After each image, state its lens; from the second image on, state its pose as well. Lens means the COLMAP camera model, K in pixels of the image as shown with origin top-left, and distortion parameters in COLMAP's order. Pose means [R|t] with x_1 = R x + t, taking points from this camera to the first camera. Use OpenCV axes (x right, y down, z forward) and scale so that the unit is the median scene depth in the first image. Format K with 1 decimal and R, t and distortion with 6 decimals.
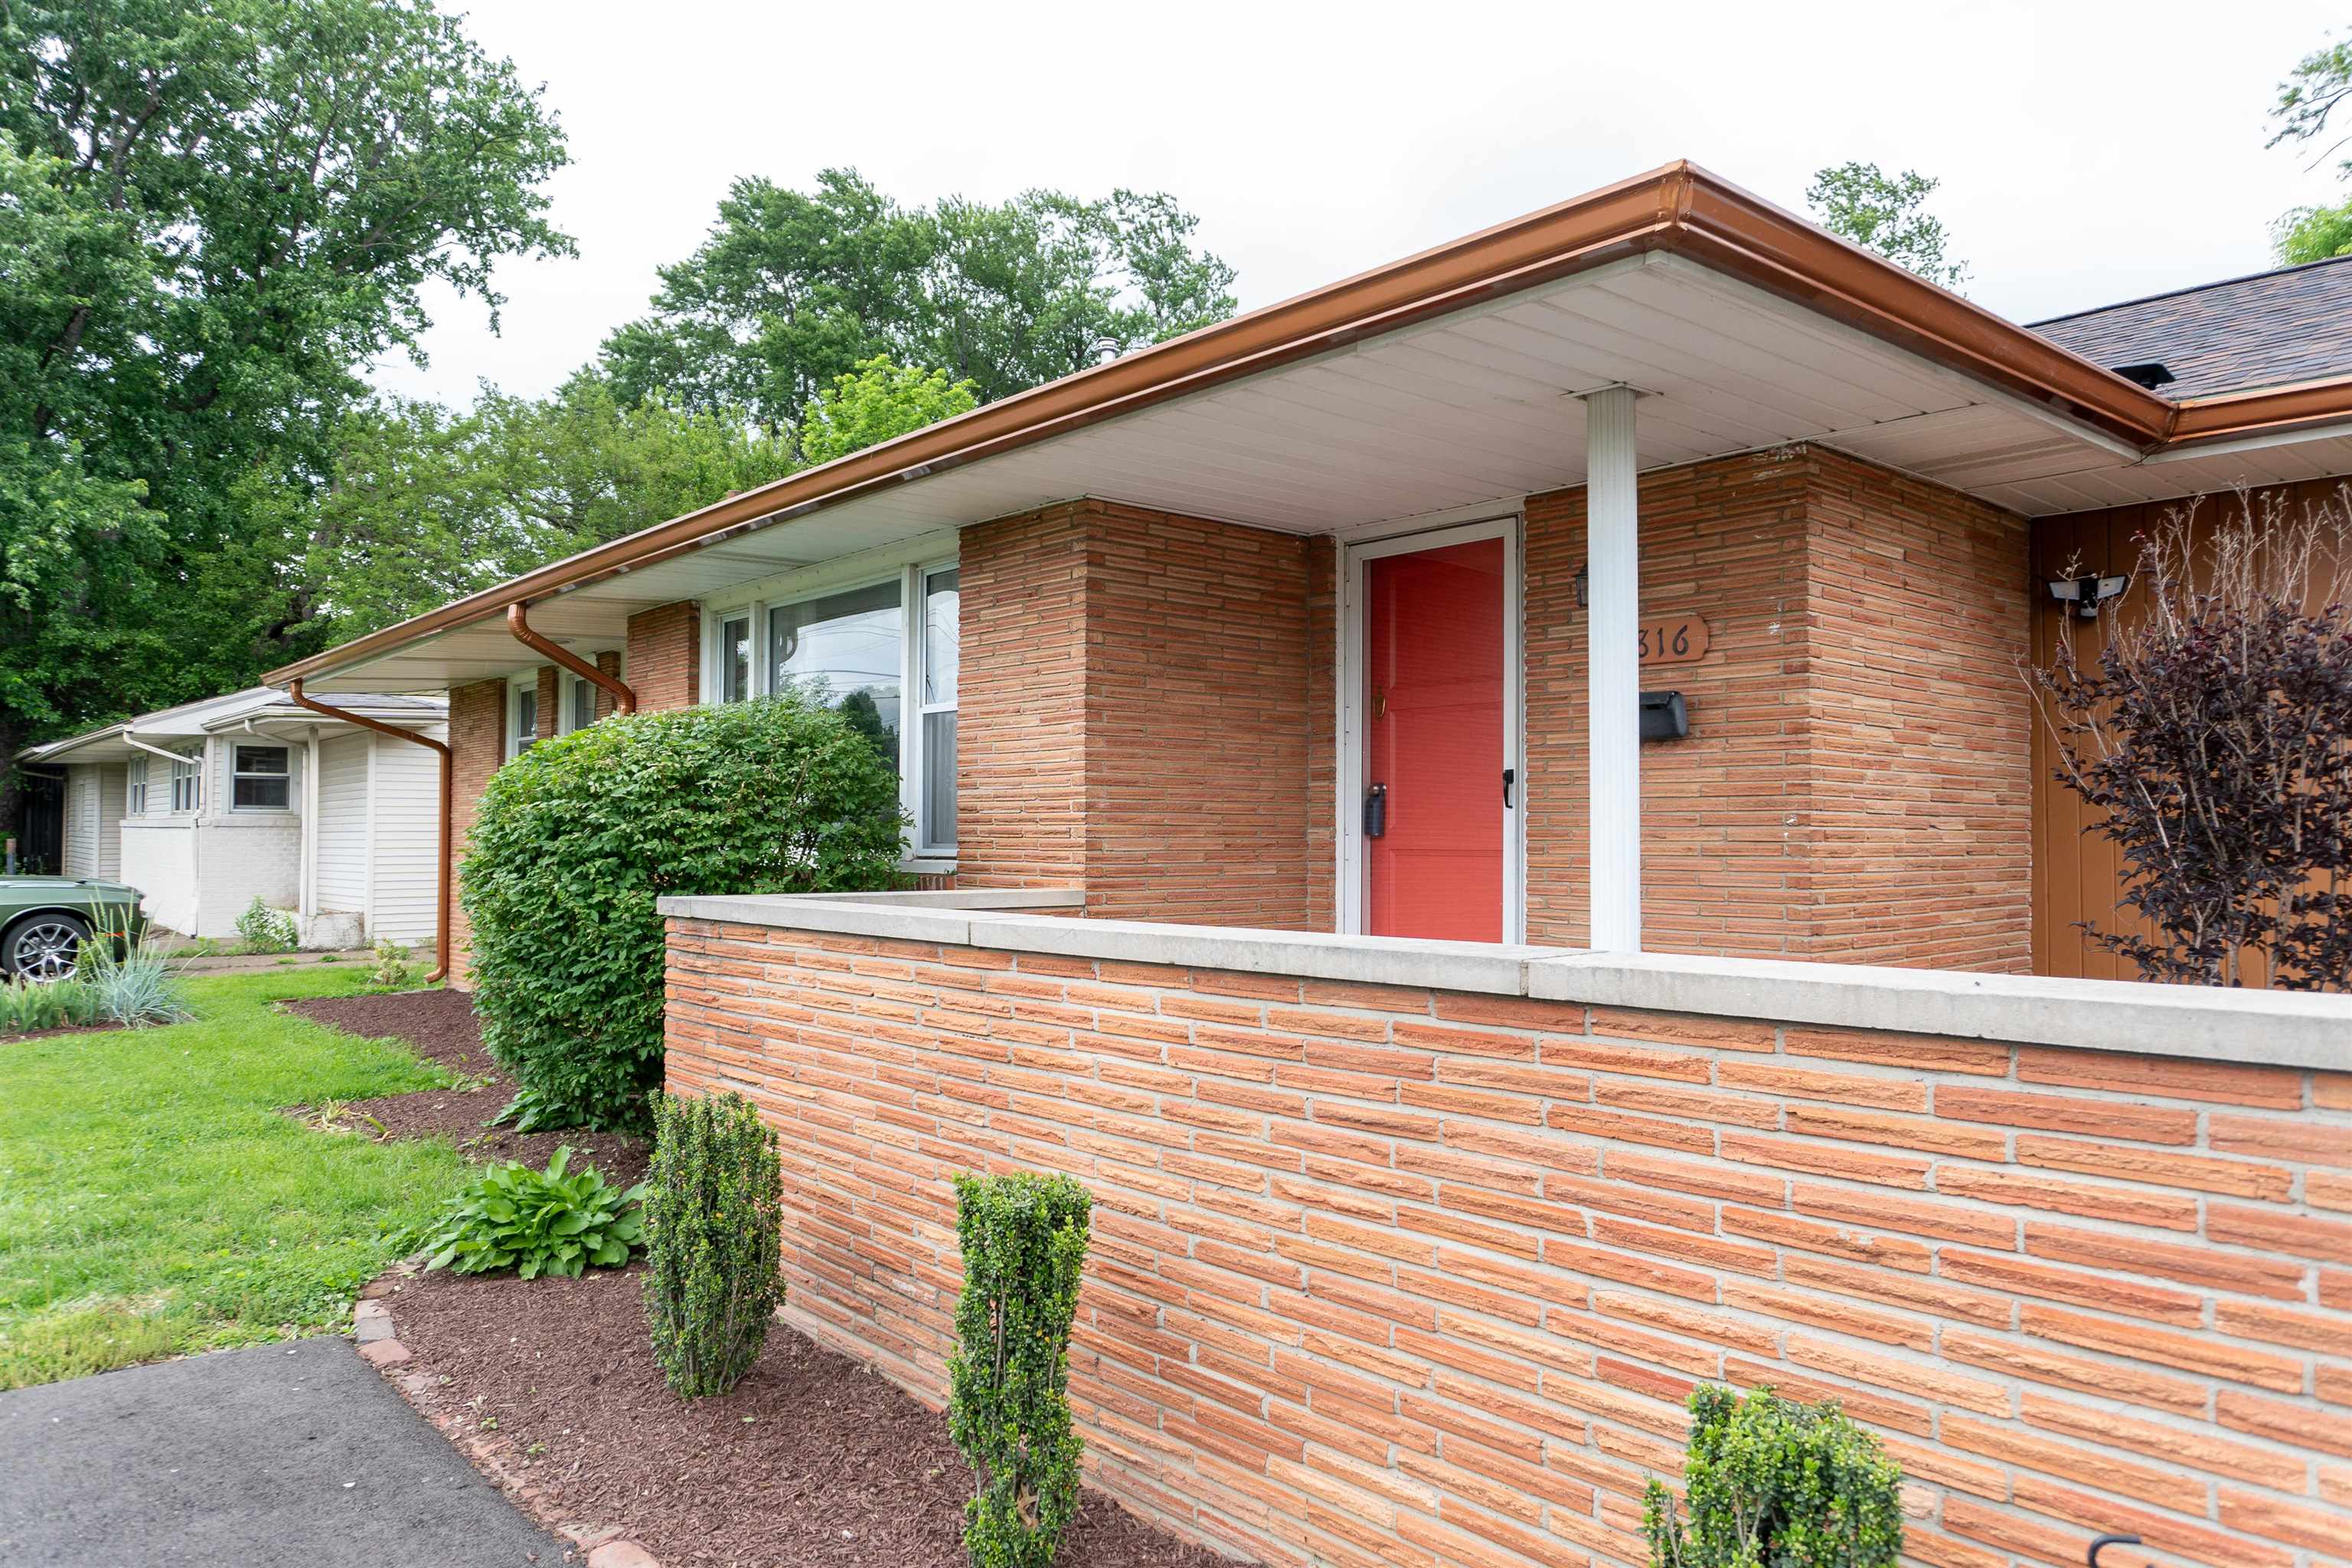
lens RADIAL K [[1570.1, 0, 1163.5], [0, 1570.1, 800.3], [0, 0, 1]] dist [-0.042416, 0.024072]
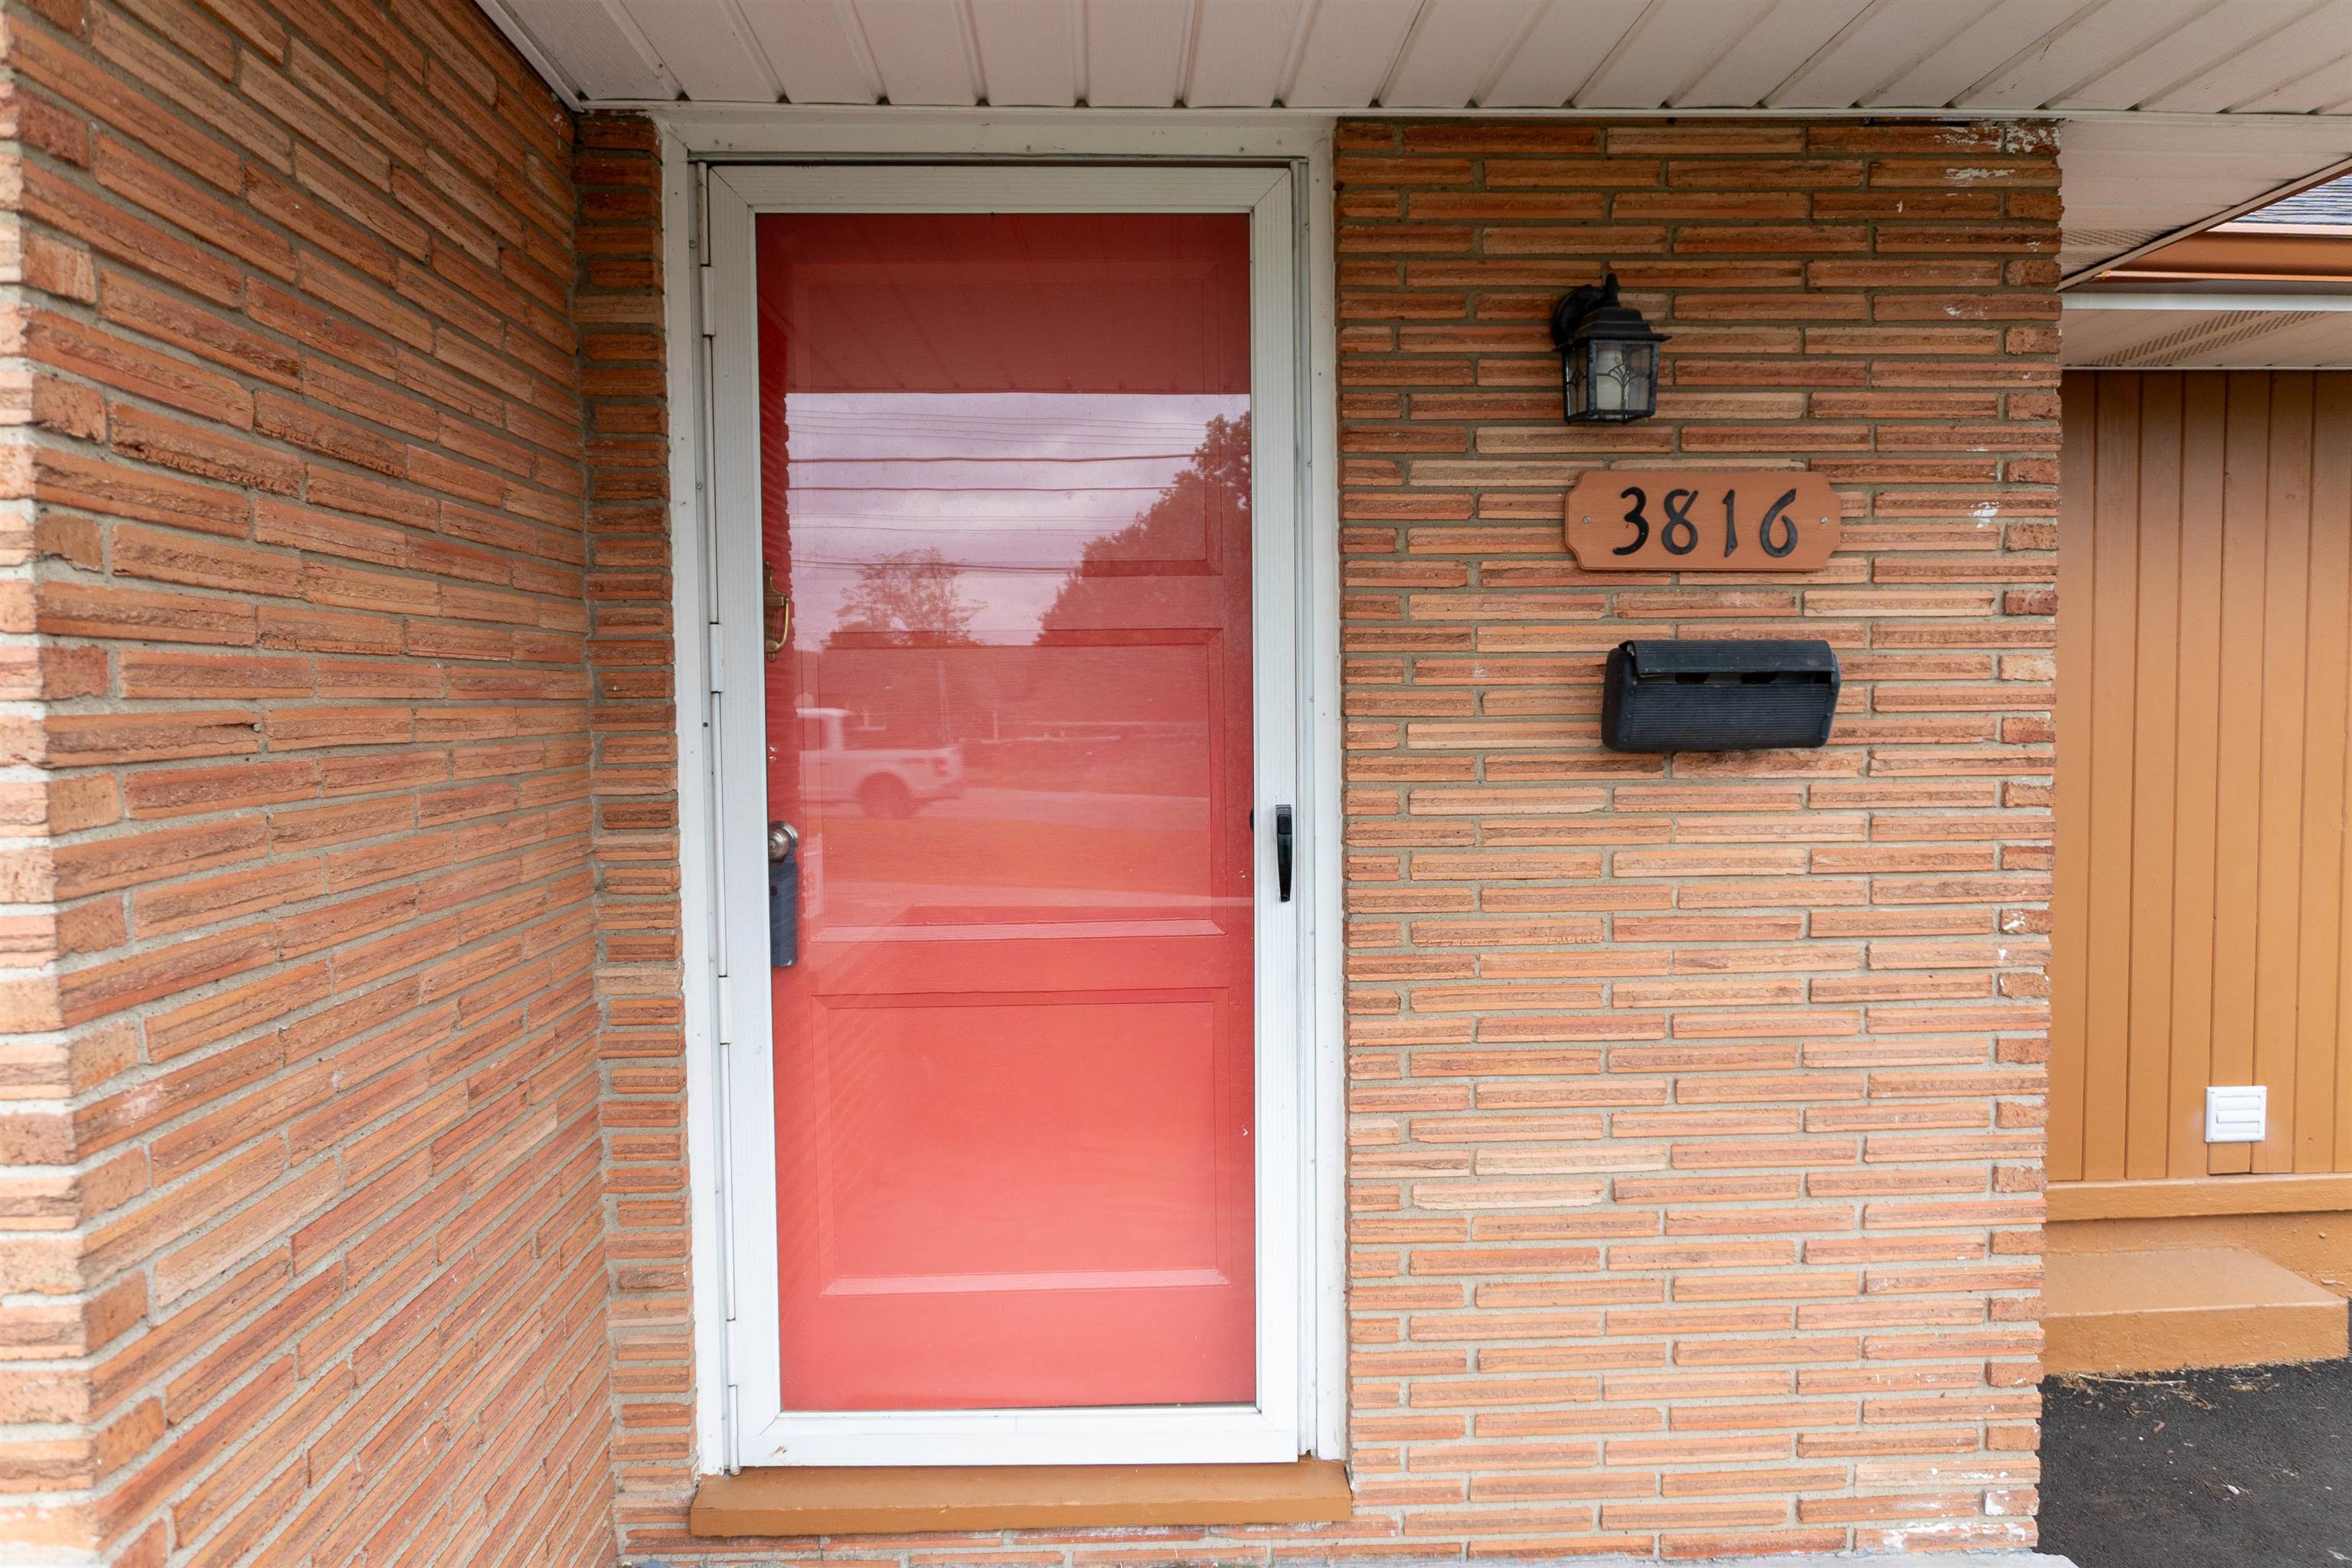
lens RADIAL K [[1591.8, 0, 1178.5], [0, 1591.8, 789.9], [0, 0, 1]] dist [-0.012474, -0.003438]
pose [[0.615537, -0.056033, 0.786113, -0.112044], [-0.004476, 0.997205, 0.074584, -0.051718], [-0.788095, -0.049427, 0.613566, 0.737129]]
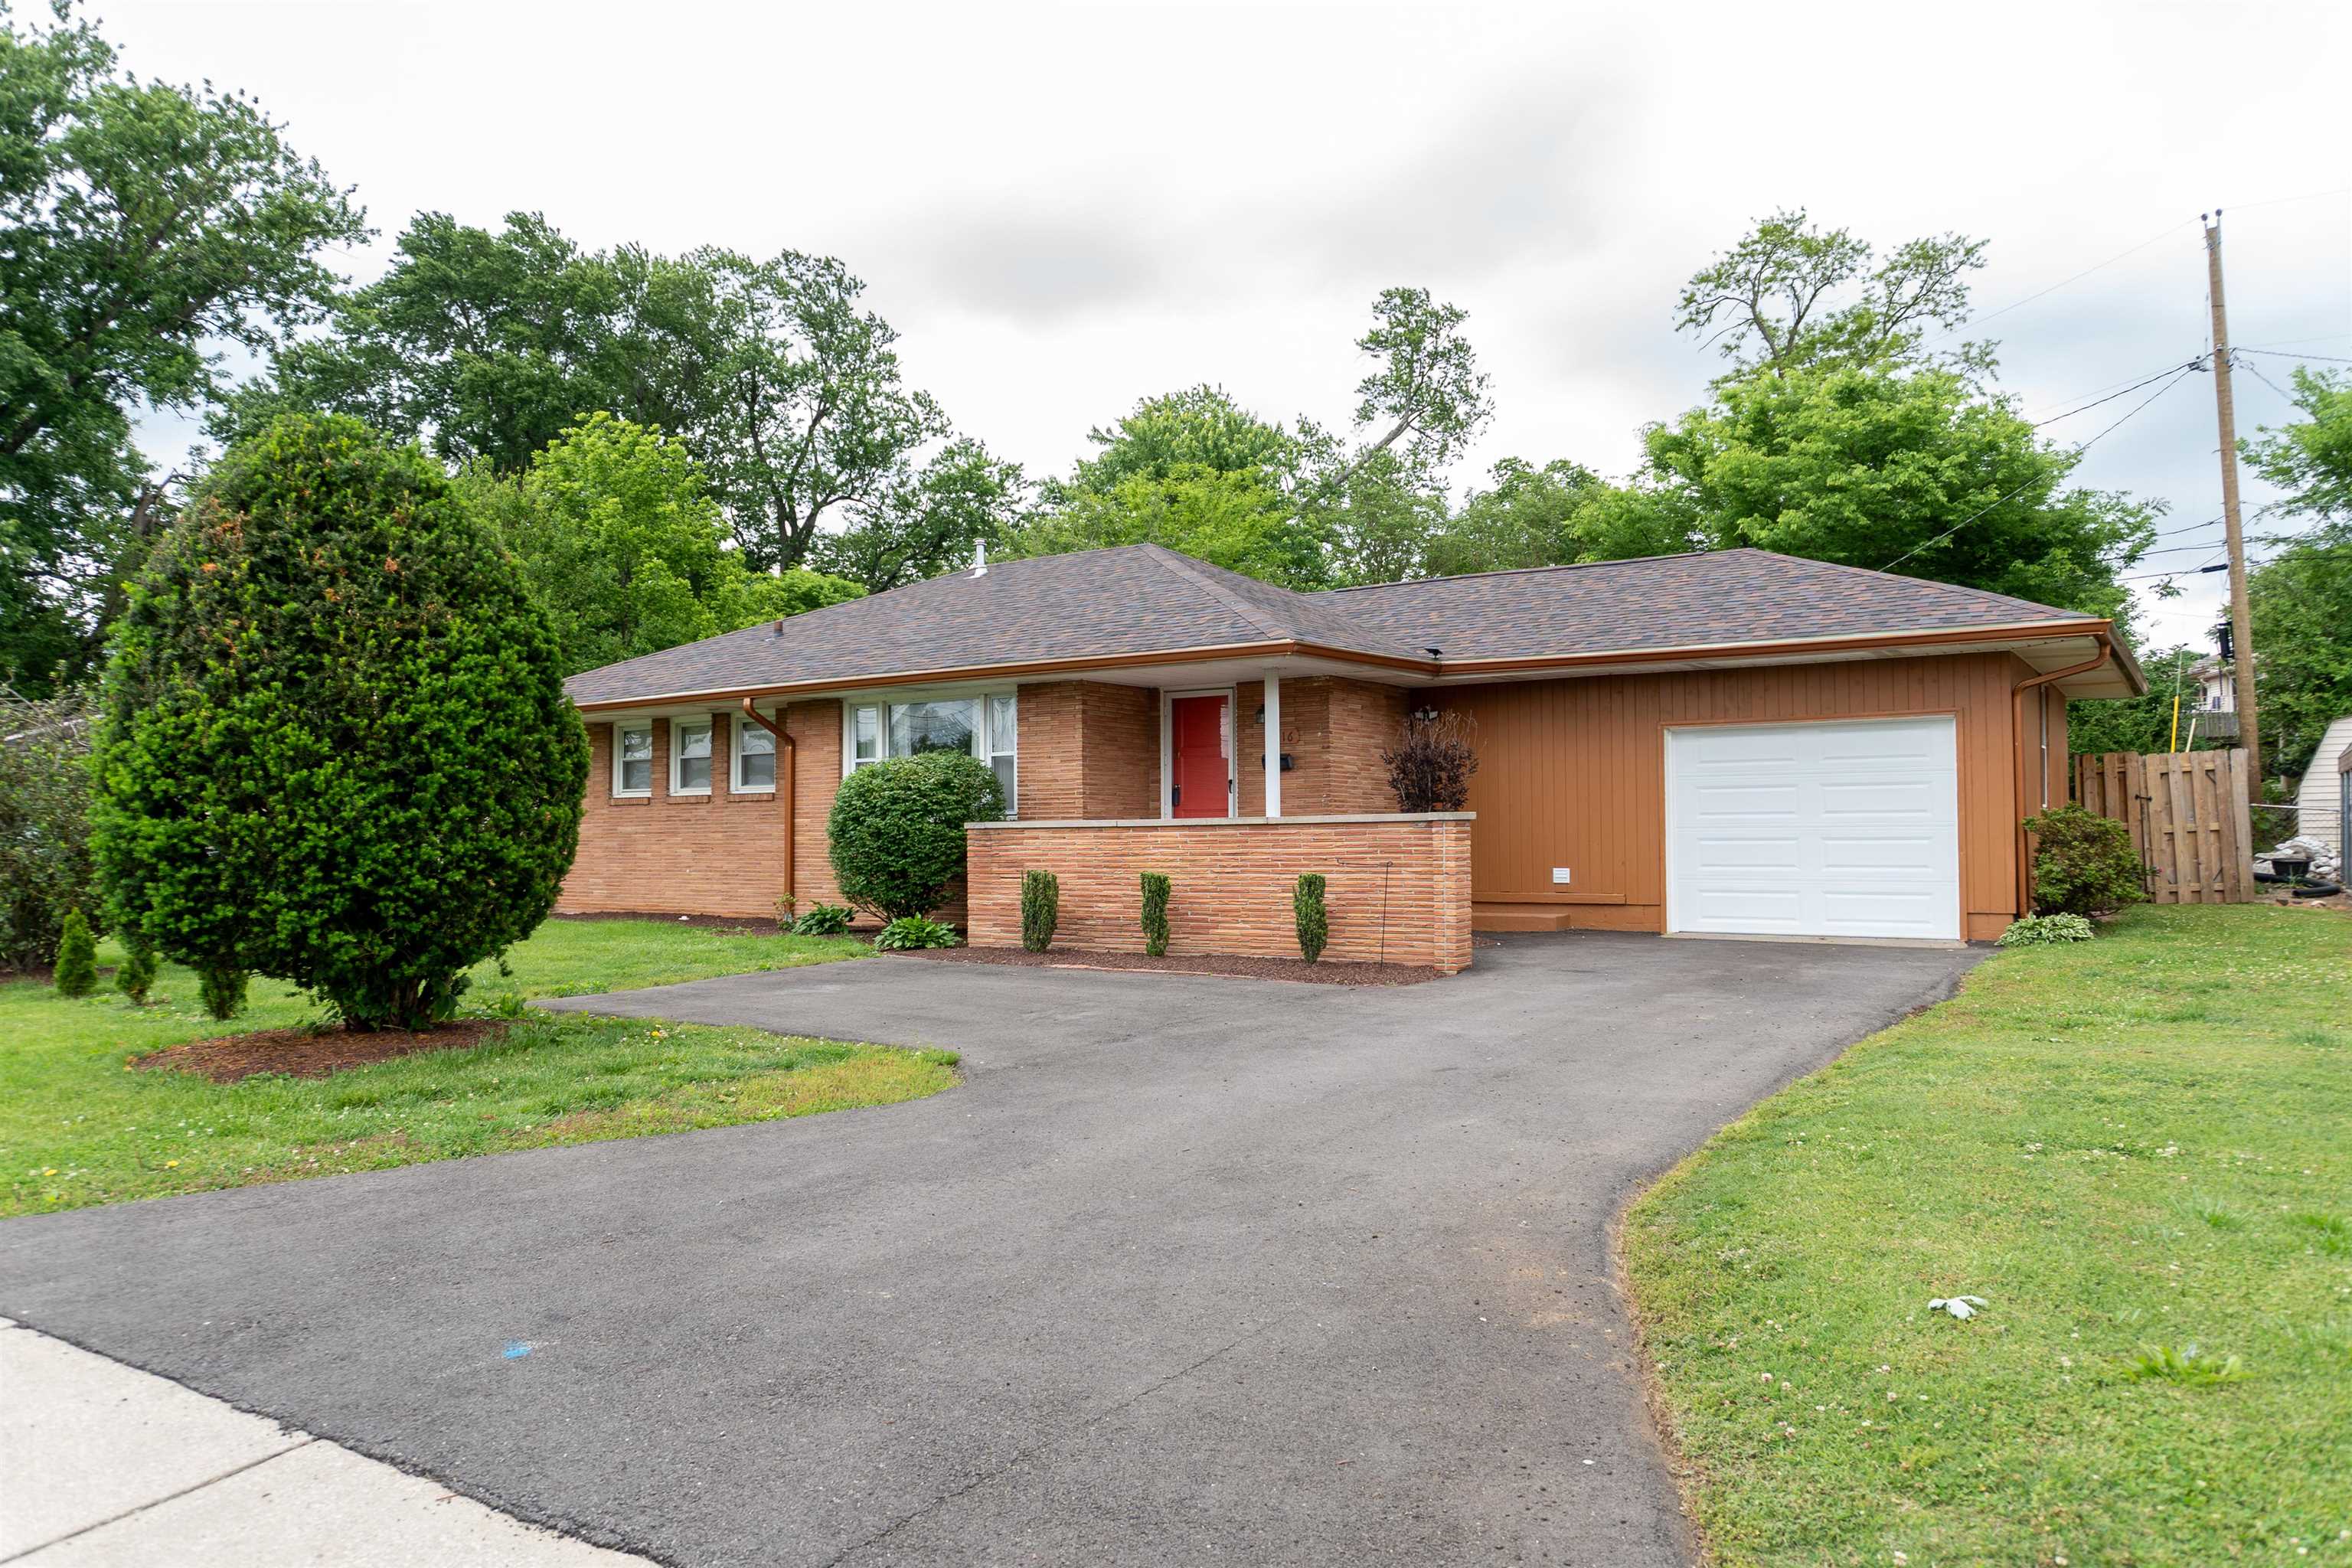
lens RADIAL K [[1609.1, 0, 1178.5], [0, 1609.1, 789.6], [0, 0, 1]] dist [-0.013653, -0.002258]
pose [[0.965677, -0.002892, 0.259731, -0.586983], [0.005330, 0.999948, -0.008683, 0.021683], [-0.259692, 0.009769, 0.965642, -1.665757]]
